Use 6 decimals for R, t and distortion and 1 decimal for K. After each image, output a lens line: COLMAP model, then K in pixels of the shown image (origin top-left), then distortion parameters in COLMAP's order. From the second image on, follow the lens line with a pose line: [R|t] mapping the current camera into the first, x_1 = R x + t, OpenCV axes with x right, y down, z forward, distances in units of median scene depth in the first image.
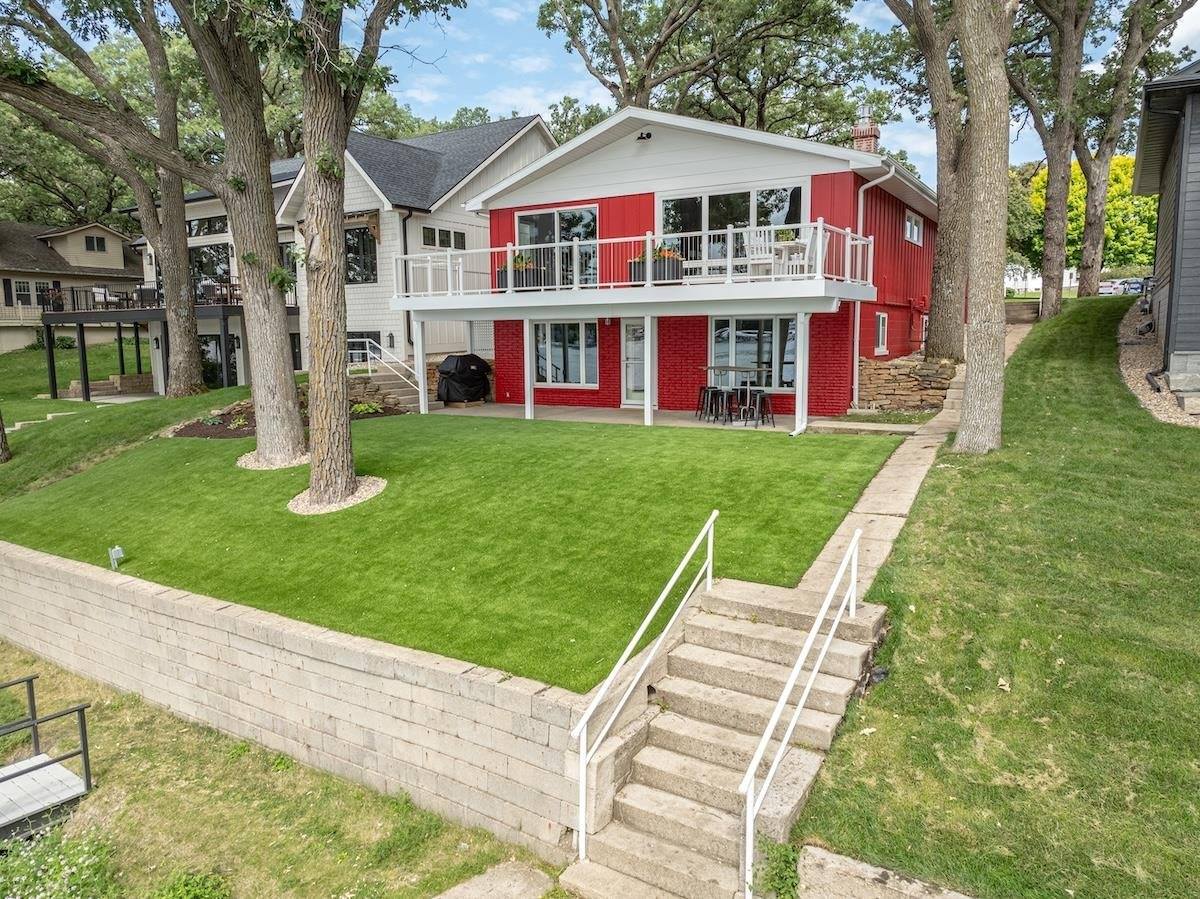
lens RADIAL K [[848.4, 0, 602.4], [0, 848.4, 448.1], [0, 0, 1]] dist [-0.035383, 0.014200]
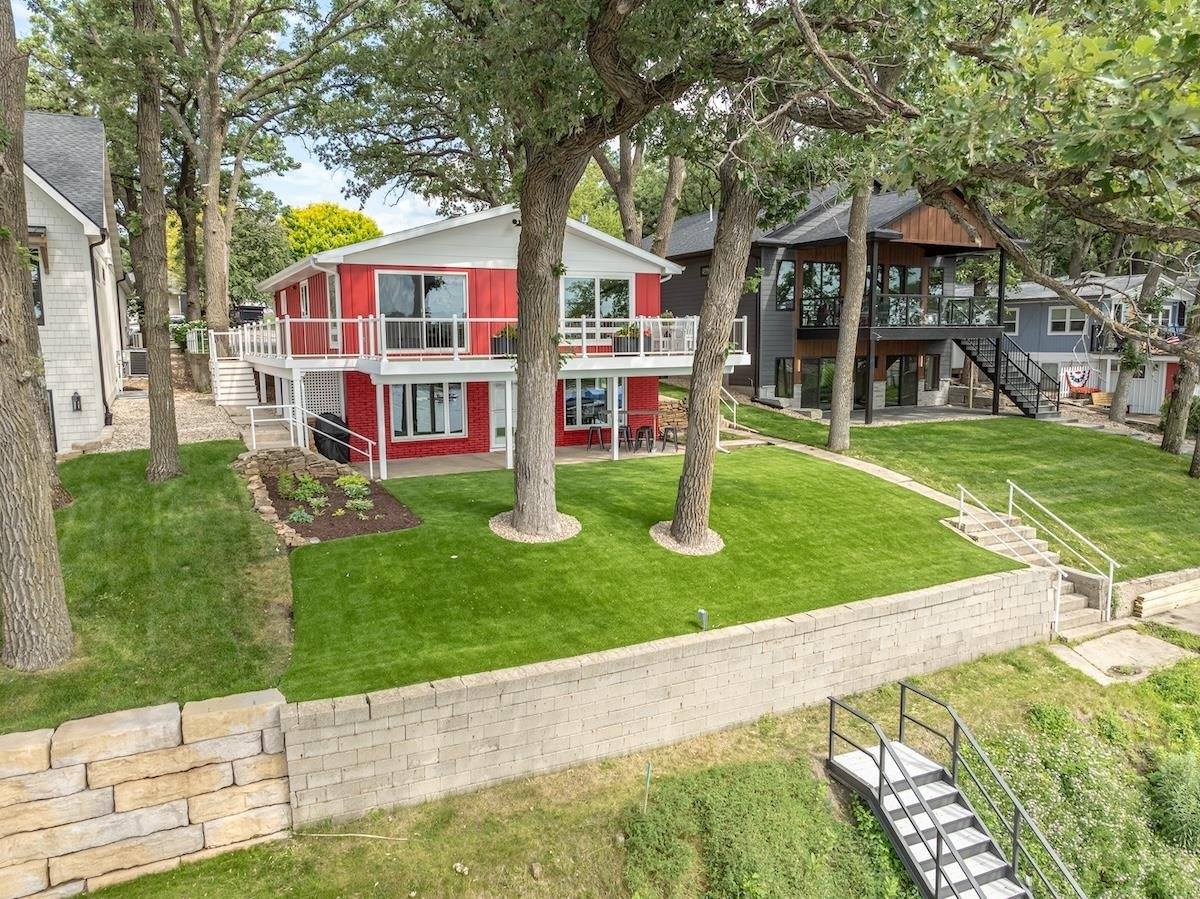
lens RADIAL K [[848.4, 0, 589.1], [0, 848.4, 453.7], [0, 0, 1]] dist [-0.035383, 0.014200]
pose [[0.526160, -0.110813, 0.843135, -1.498011], [0.116981, 0.991479, 0.057307, -0.162498], [-0.842301, 0.068478, 0.534640, 0.475108]]
